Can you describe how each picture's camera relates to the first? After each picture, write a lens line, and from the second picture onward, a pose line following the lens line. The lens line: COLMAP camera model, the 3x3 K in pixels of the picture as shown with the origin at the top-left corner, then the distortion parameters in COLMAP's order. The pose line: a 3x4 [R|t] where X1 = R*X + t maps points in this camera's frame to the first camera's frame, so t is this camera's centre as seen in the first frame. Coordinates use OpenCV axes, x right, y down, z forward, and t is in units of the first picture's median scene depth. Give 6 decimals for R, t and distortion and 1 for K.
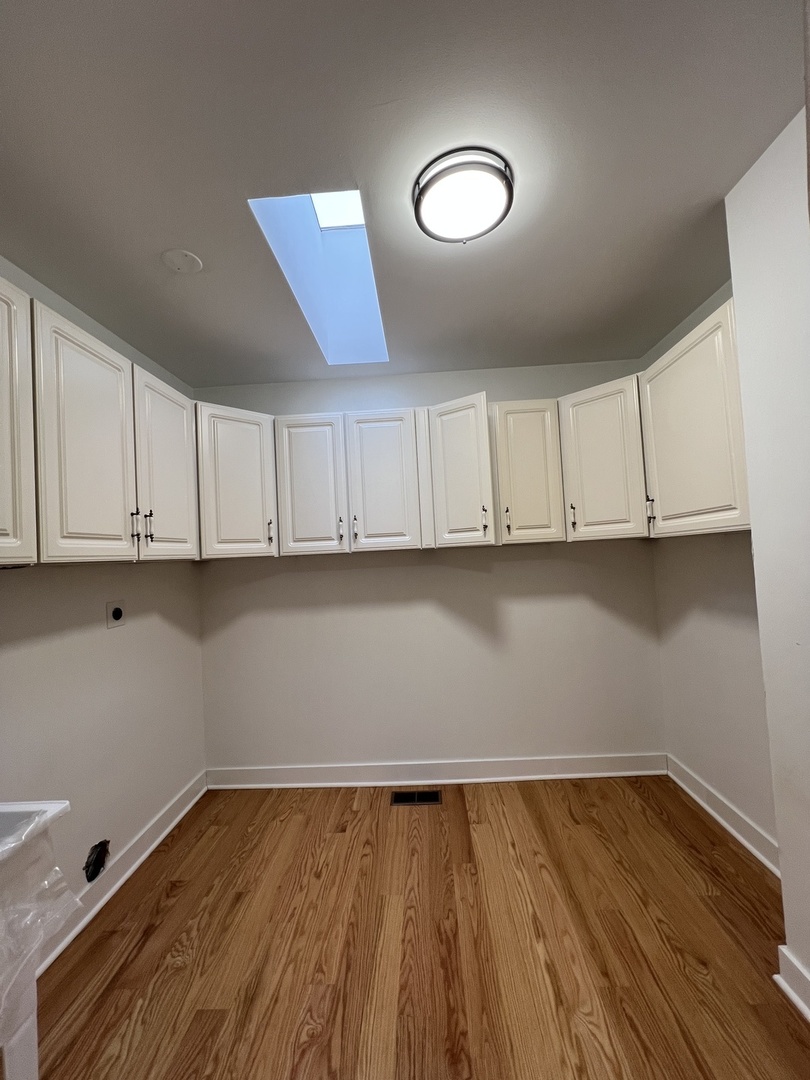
lens RADIAL K [[432.5, 0, 409.3], [0, 432.5, 537.6], [0, 0, 1]] dist [-0.002964, 0.000159]
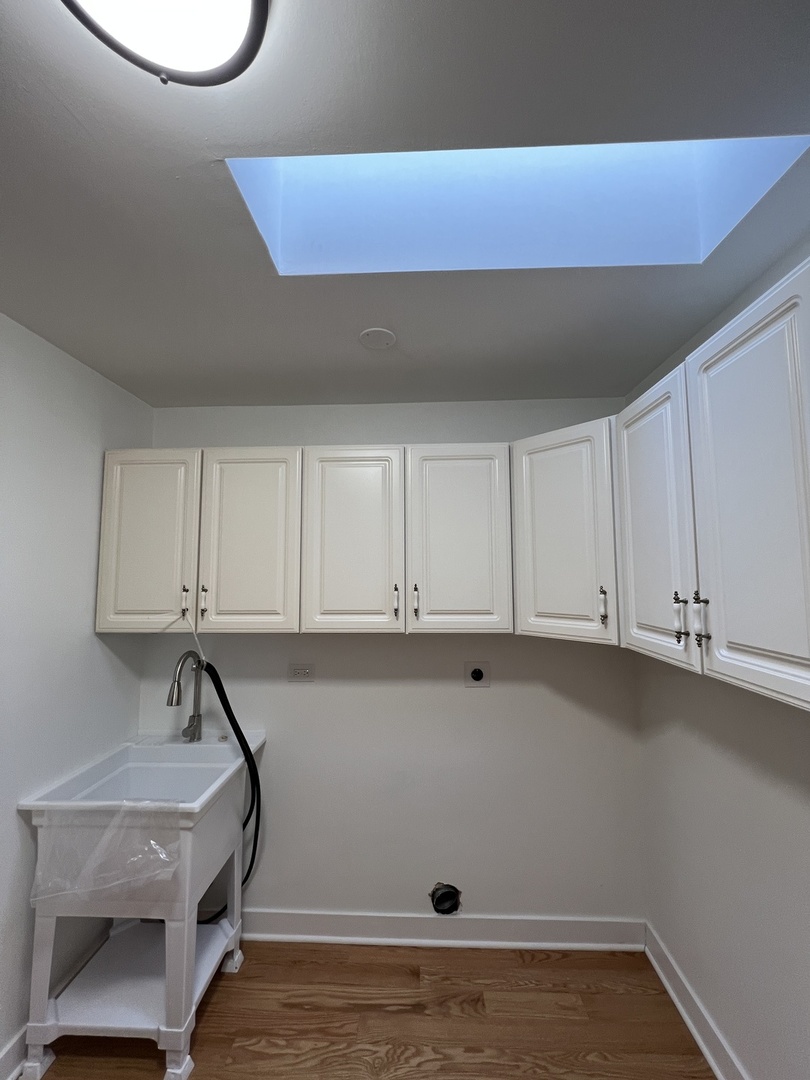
lens RADIAL K [[432.5, 0, 406.2], [0, 432.5, 536.2], [0, 0, 1]] dist [-0.002964, 0.000159]
pose [[-0.008810, -0.035757, -0.999322, 0.381531], [0.039748, 0.998558, -0.036080, -0.127565], [0.999171, -0.040039, -0.007376, 0.897575]]
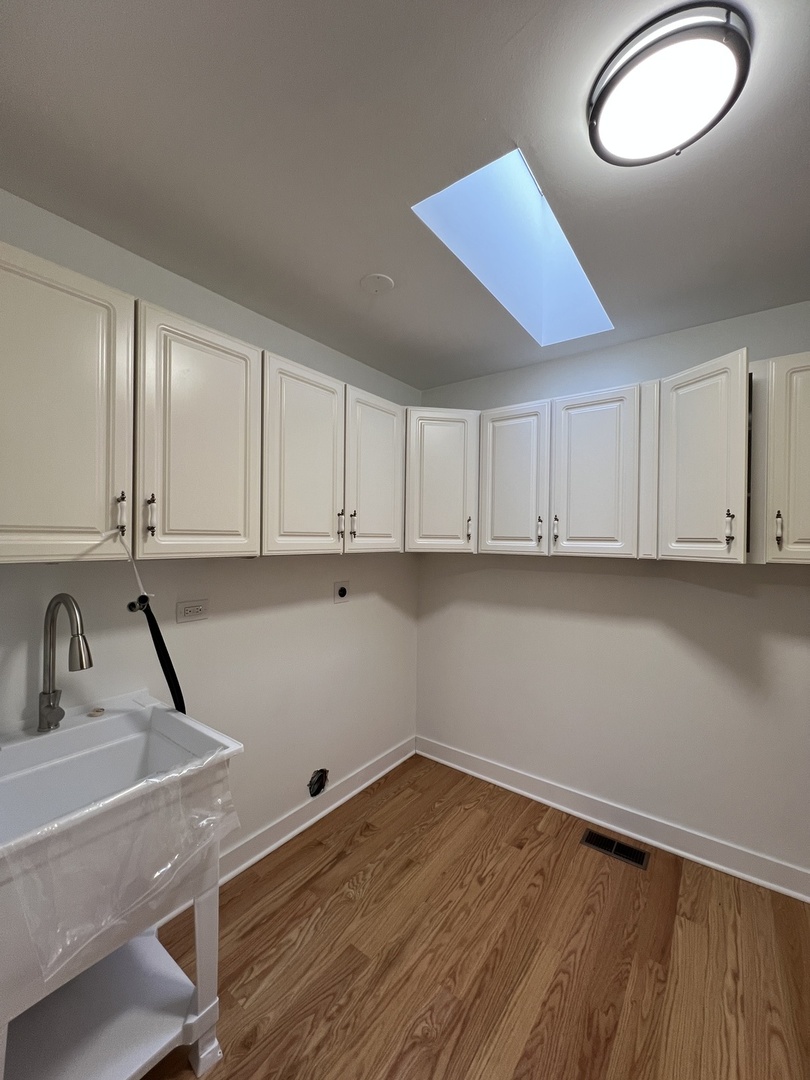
lens RADIAL K [[432.5, 0, 406.6], [0, 432.5, 538.1], [0, 0, 1]] dist [-0.002964, 0.000159]
pose [[0.819830, 0.063173, -0.569111, 0.166319], [-0.035619, 0.997597, 0.059426, -0.057857], [0.571498, -0.028449, 0.820110, 0.111754]]
